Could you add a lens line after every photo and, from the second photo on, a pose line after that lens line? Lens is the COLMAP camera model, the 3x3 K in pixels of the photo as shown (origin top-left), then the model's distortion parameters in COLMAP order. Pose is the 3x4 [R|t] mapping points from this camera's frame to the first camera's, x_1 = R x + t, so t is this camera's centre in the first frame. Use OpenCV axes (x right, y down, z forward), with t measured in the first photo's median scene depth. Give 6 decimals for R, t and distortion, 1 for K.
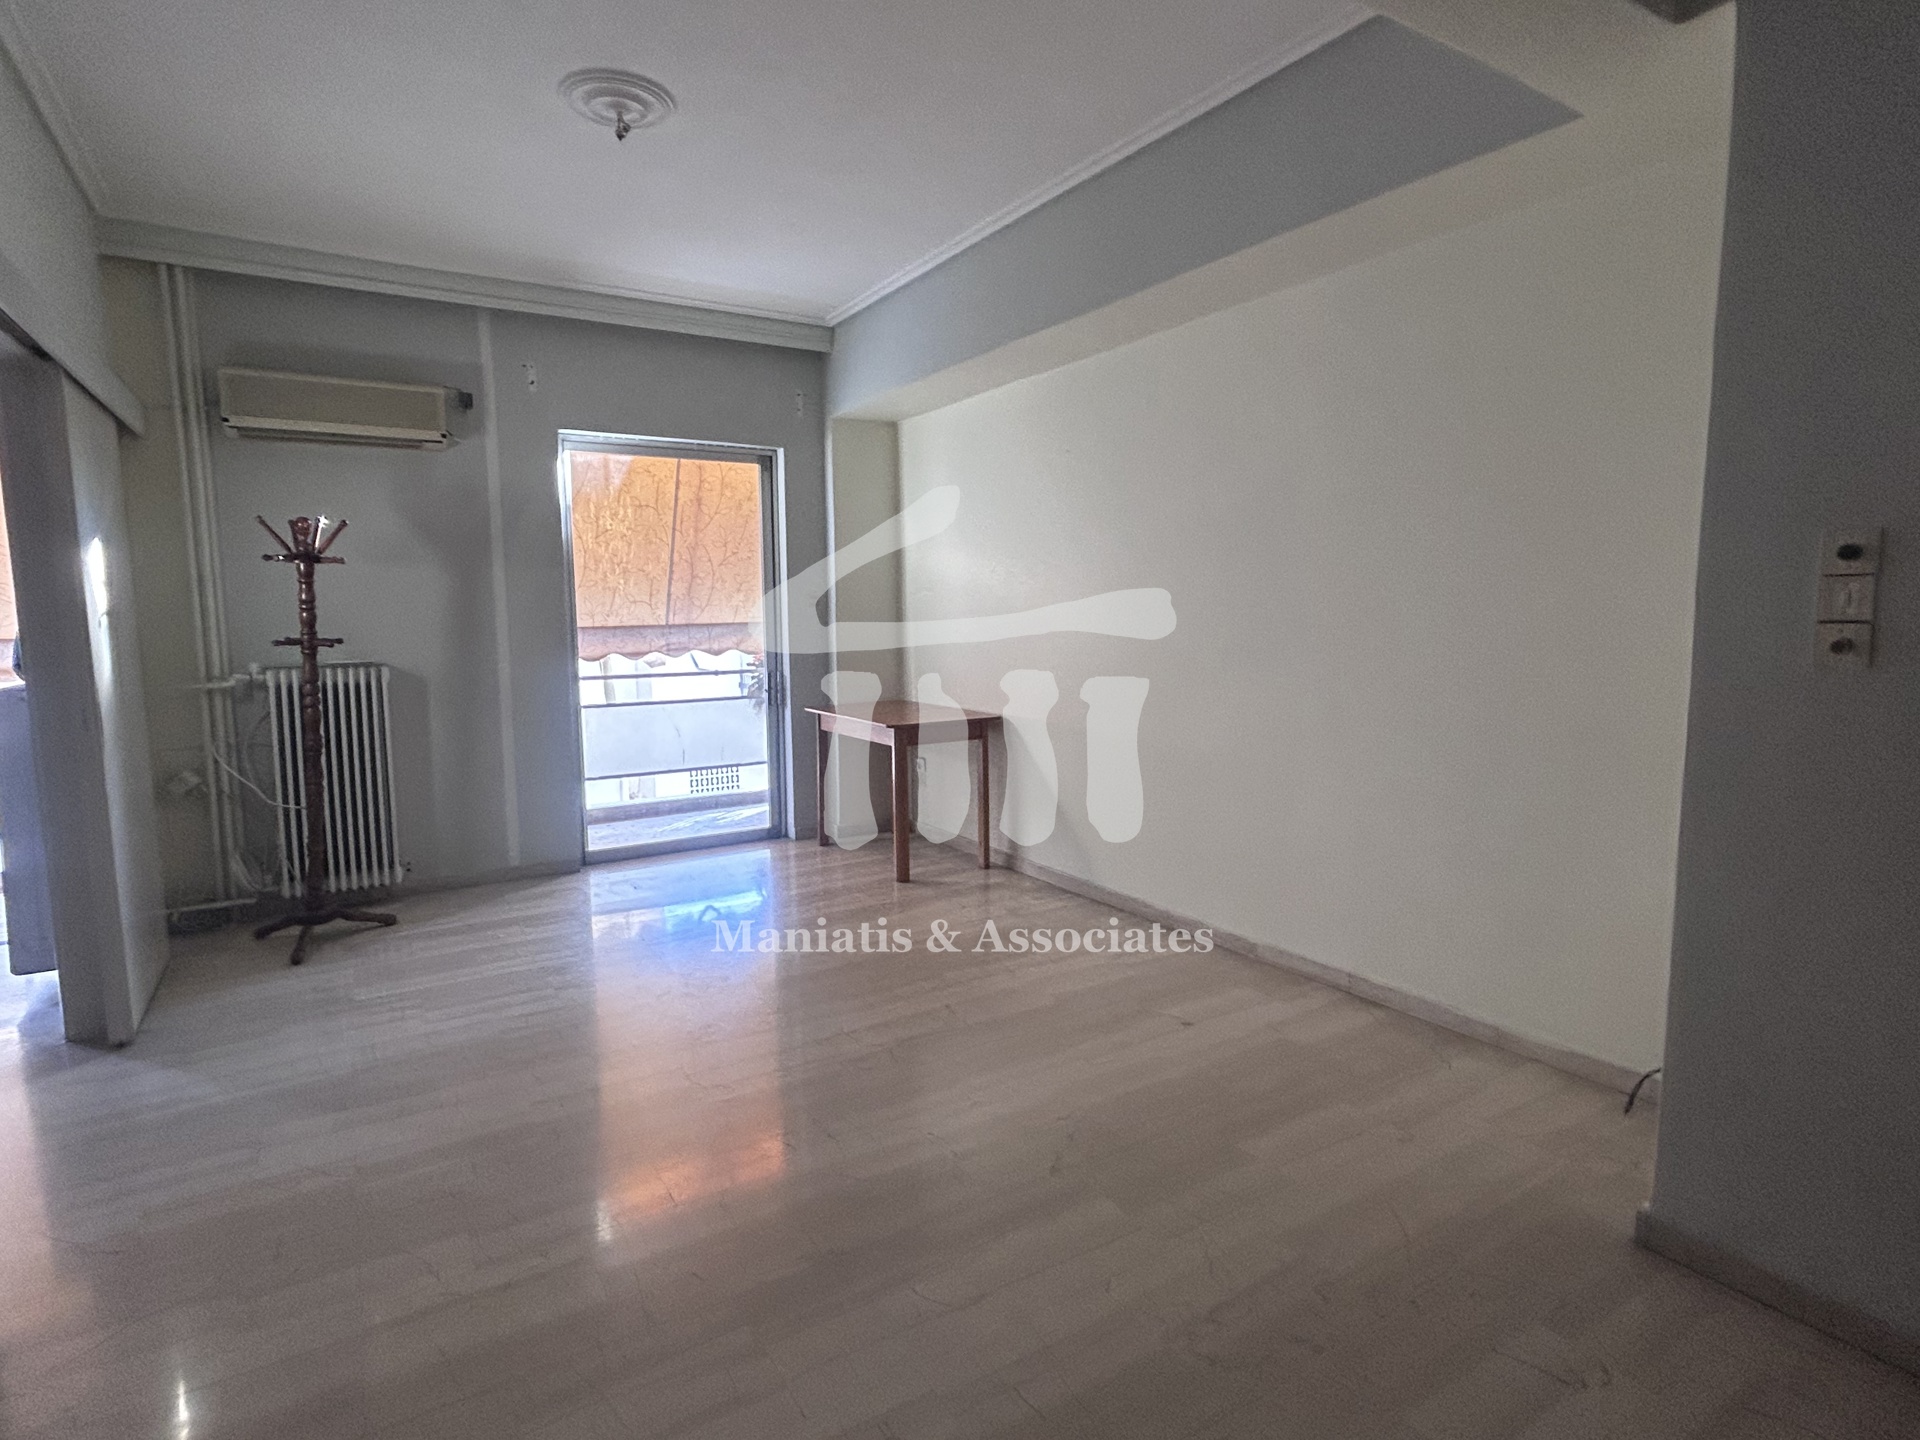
lens RADIAL K [[999.7, 0, 959.7], [0, 999.7, 720.9], [0, 0, 1]] dist [-0.007157, 0.007486]
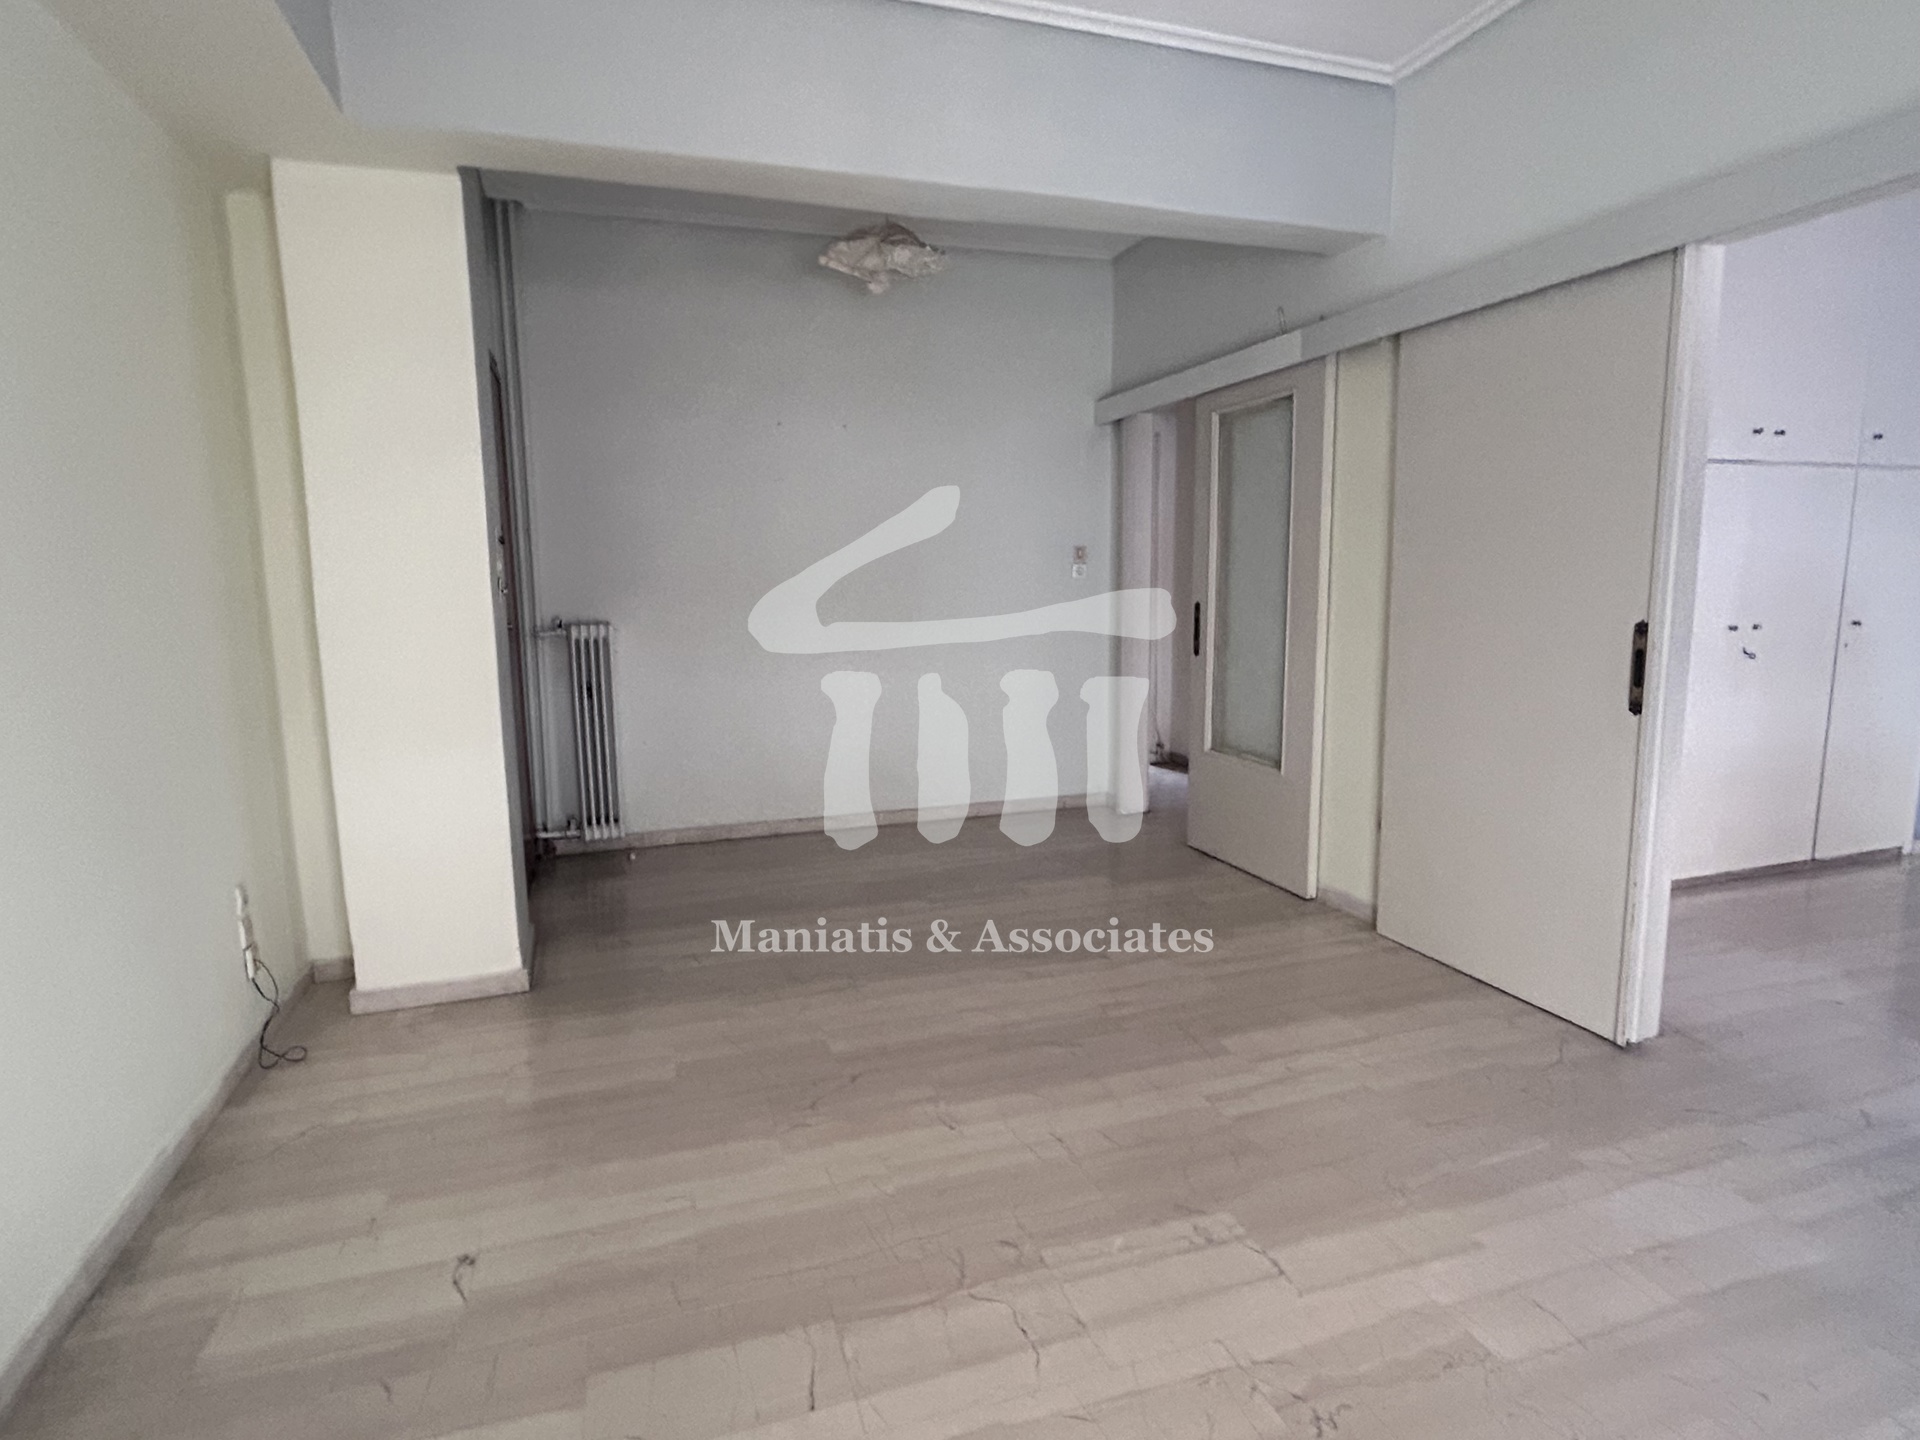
lens RADIAL K [[999.7, 0, 955.3], [0, 999.7, 718.5], [0, 0, 1]] dist [-0.007157, 0.007486]
pose [[-0.974328, -0.007264, 0.225015, -0.133376], [0.050947, 0.966437, 0.251802, -0.102712], [-0.219292, 0.256801, -0.941257, 0.997155]]
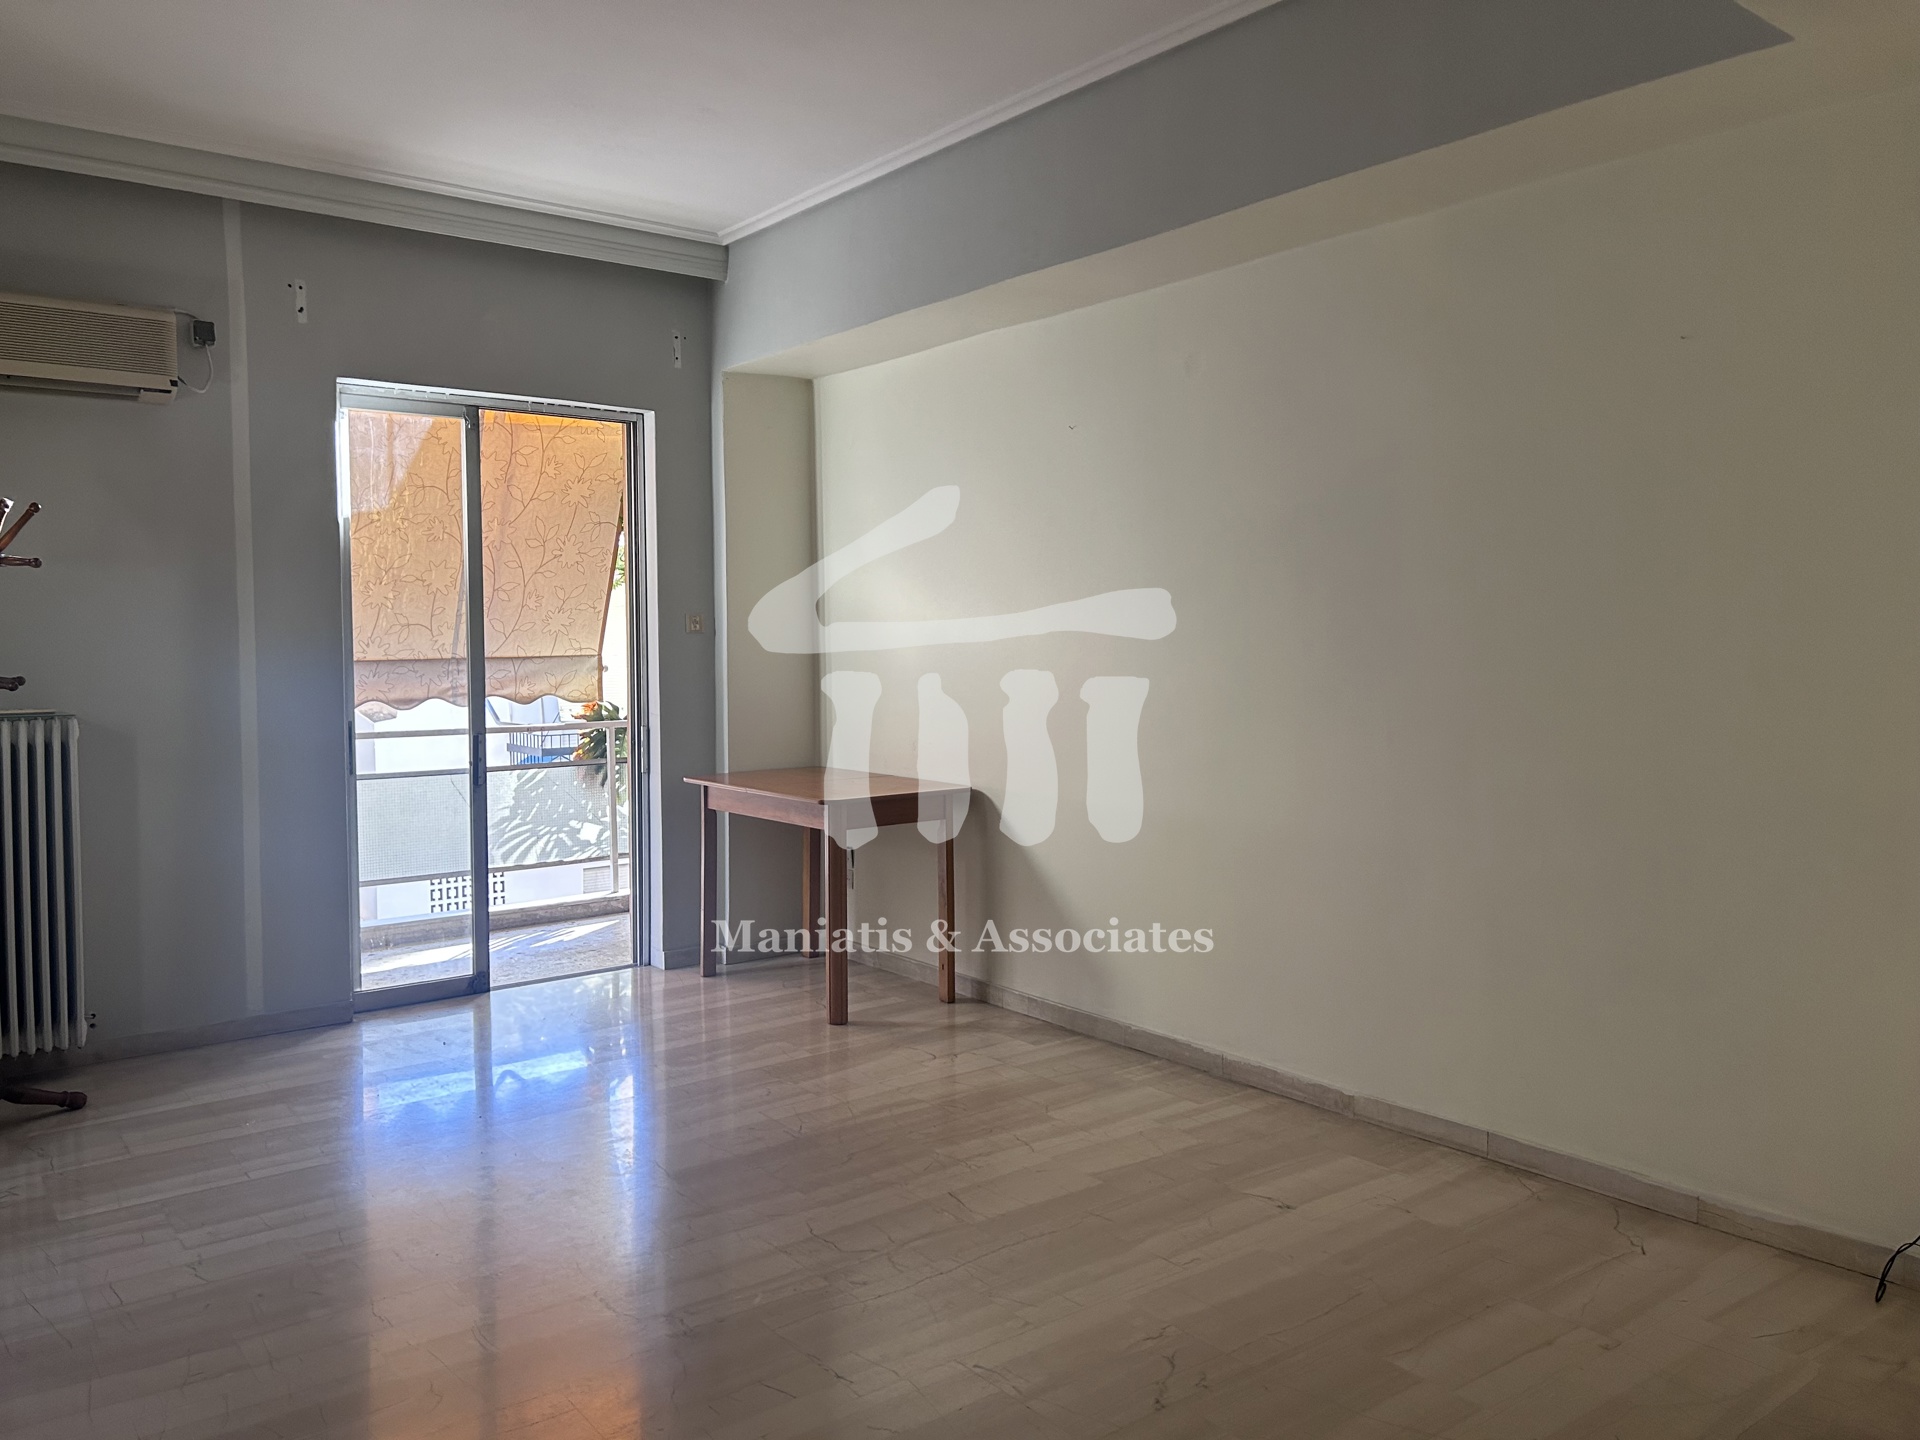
lens RADIAL K [[1447.4, 0, 952.5], [0, 1447.4, 710.4], [0, 0, 1]] dist [0.052218, -0.052082]
pose [[0.994604, 0.000215, 0.103745, -0.088045], [0.006205, 0.998085, -0.061553, 0.004066], [-0.103560, 0.061865, 0.992697, -0.038894]]
